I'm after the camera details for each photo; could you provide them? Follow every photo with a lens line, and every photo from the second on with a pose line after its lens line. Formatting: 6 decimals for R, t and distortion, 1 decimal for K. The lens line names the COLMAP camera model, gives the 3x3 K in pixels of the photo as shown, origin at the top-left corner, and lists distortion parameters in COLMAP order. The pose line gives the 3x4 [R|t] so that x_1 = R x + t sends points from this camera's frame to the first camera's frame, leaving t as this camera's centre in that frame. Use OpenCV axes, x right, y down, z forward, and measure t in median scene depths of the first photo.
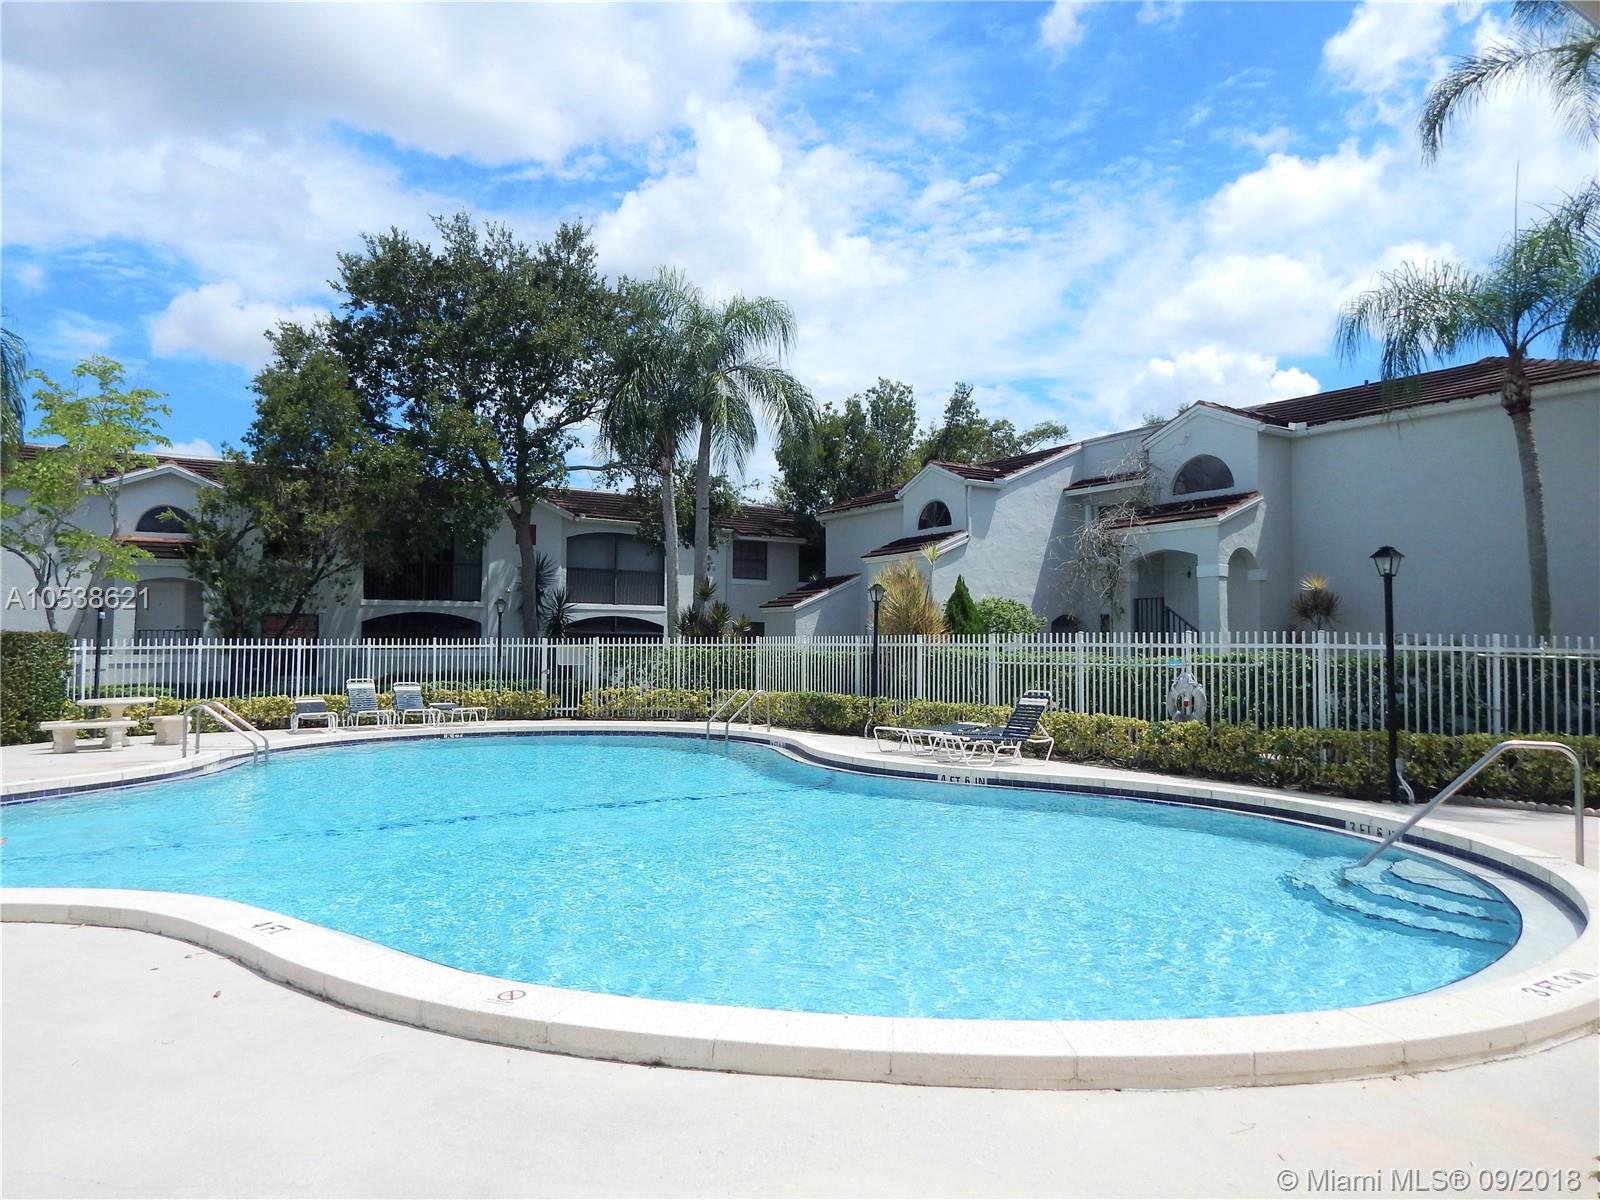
lens RADIAL K [[1095.3, 0, 753.8], [0, 1095.3, 598.8], [0, 0, 1]] dist [0.059552, -0.001087]
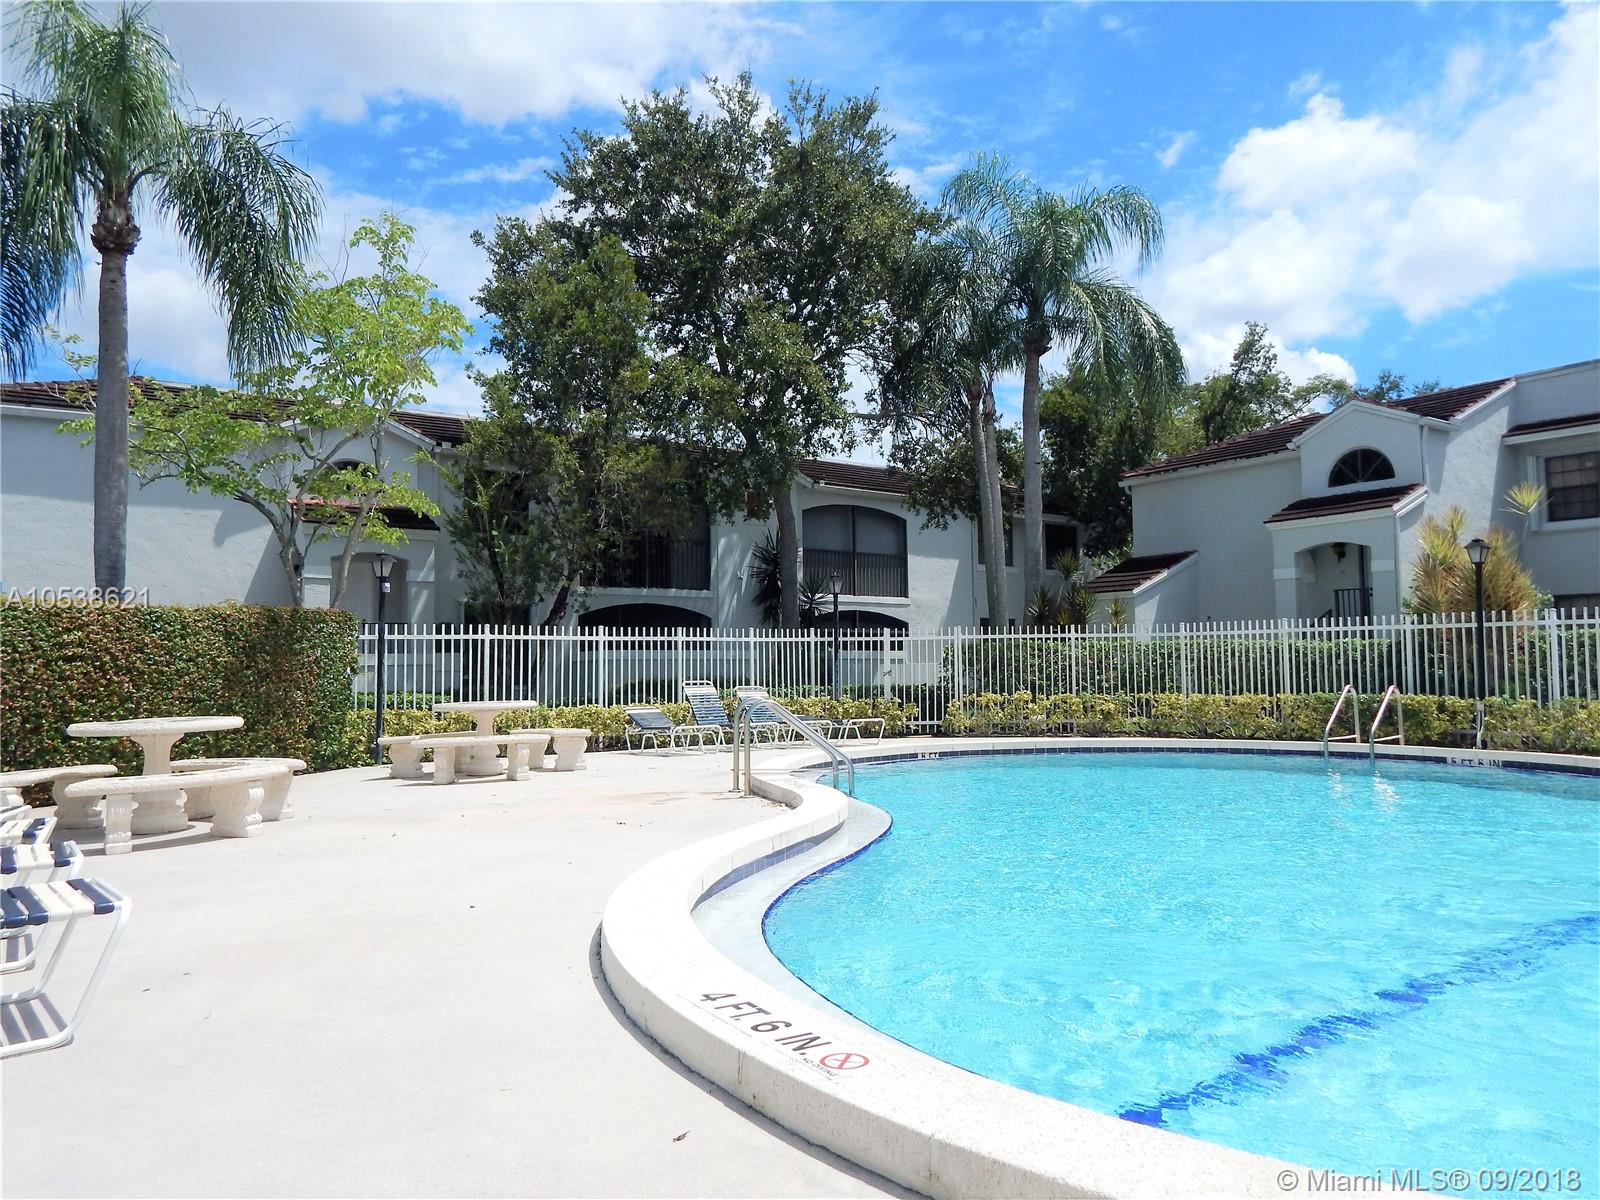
lens RADIAL K [[1174.4, 0, 766.2], [0, 1174.4, 598.1], [0, 0, 1]] dist [0.000599, 0.000155]
pose [[0.999010, -0.007134, 0.043899, -0.278338], [0.007973, 0.999788, -0.018965, 0.027484], [-0.043754, 0.019296, 0.998856, 0.190417]]
